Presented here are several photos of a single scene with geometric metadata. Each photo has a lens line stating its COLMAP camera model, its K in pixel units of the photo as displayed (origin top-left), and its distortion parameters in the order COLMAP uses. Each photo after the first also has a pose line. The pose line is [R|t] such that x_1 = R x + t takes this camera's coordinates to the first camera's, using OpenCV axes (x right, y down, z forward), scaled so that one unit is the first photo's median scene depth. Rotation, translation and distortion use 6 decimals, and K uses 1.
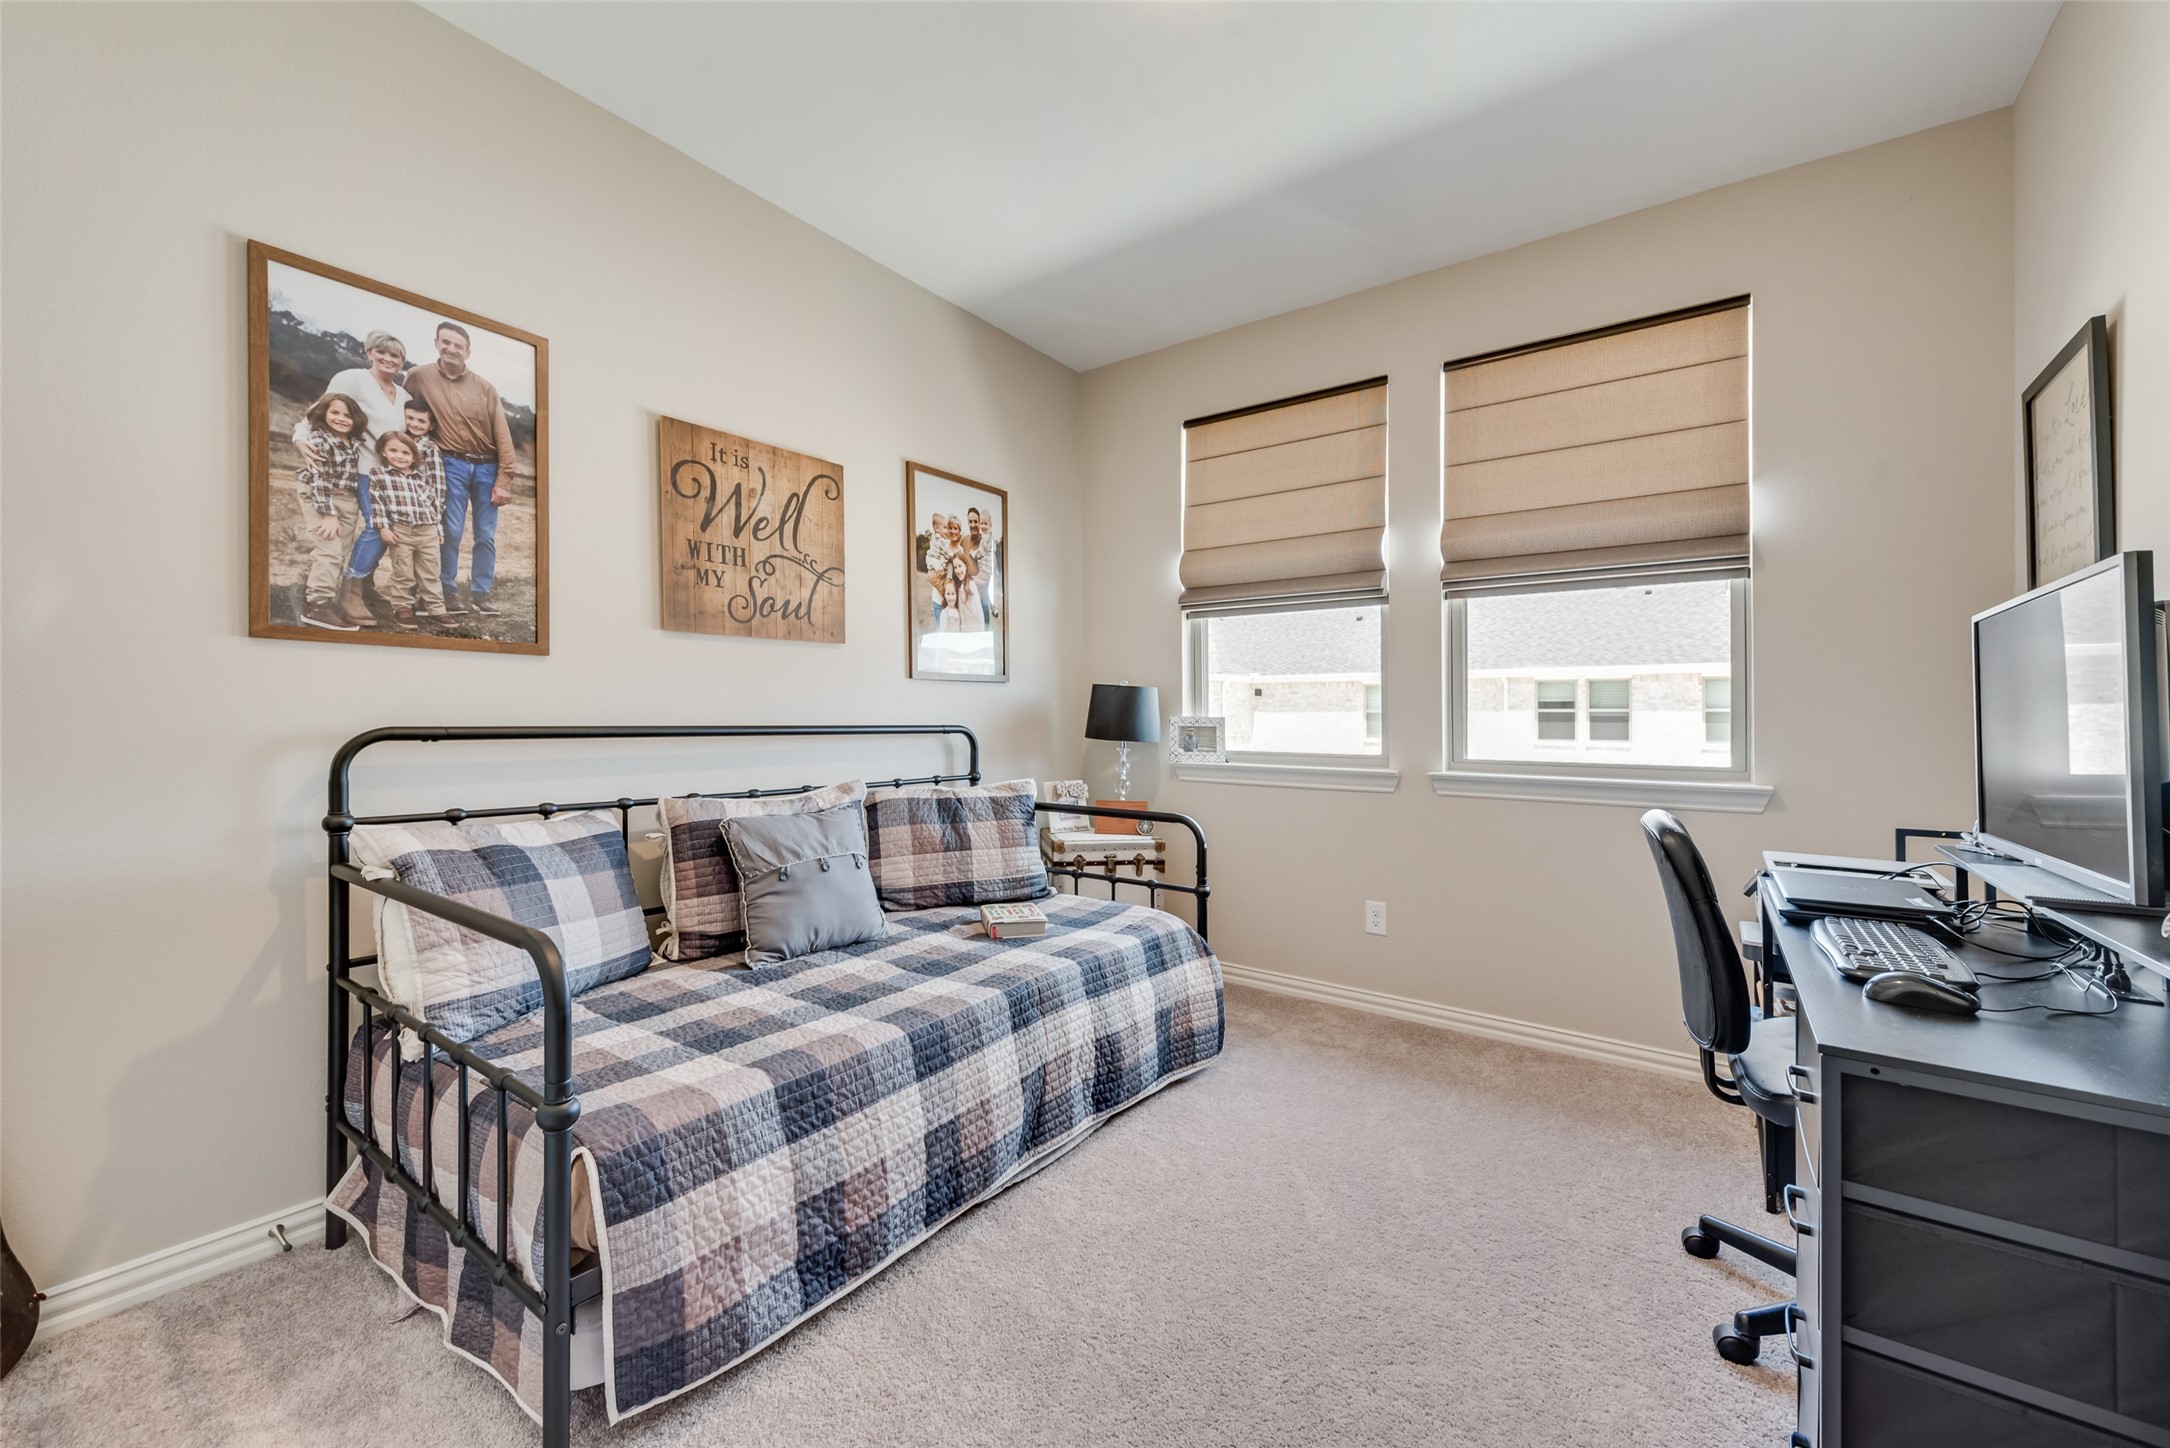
lens RADIAL K [[854.2, 0, 1085.0], [0, 854.2, 724.0], [0, 0, 1]] dist [0.014239, 0.000014]
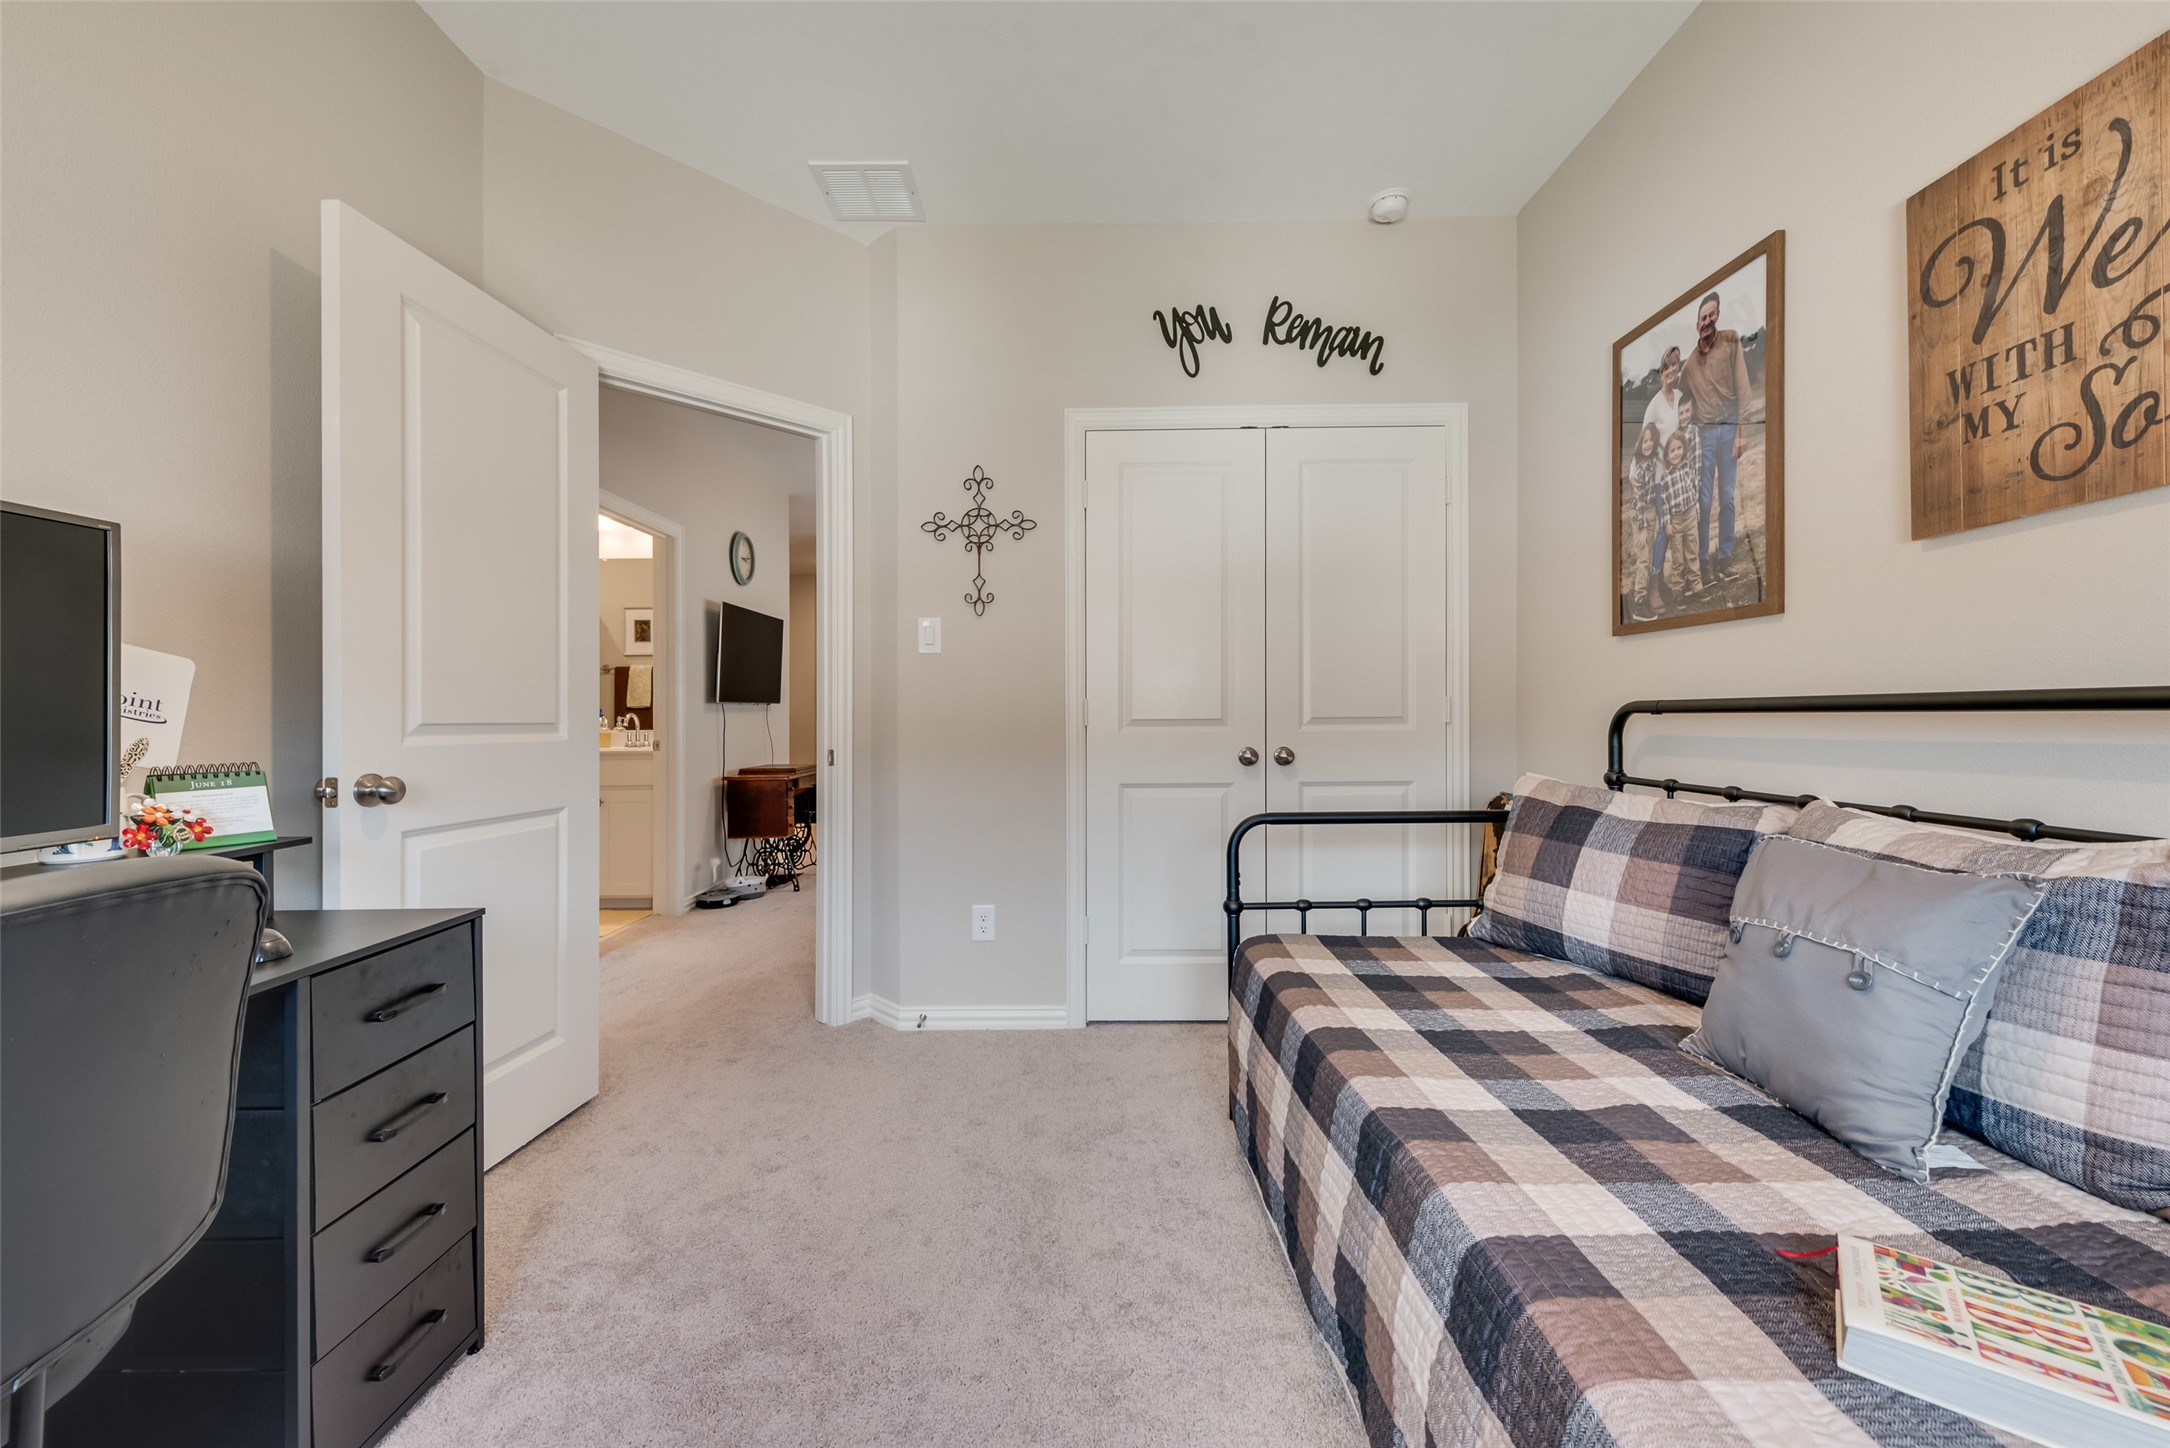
lens RADIAL K [[854.2, 0, 1085.0], [0, 854.2, 724.0], [0, 0, 1]] dist [0.014239, 0.000014]
pose [[-0.796160, 0.014903, -0.604902, 0.426107], [0.013349, 0.999886, 0.007065, 0.013562], [0.604939, -0.002450, -0.796268, 1.289571]]
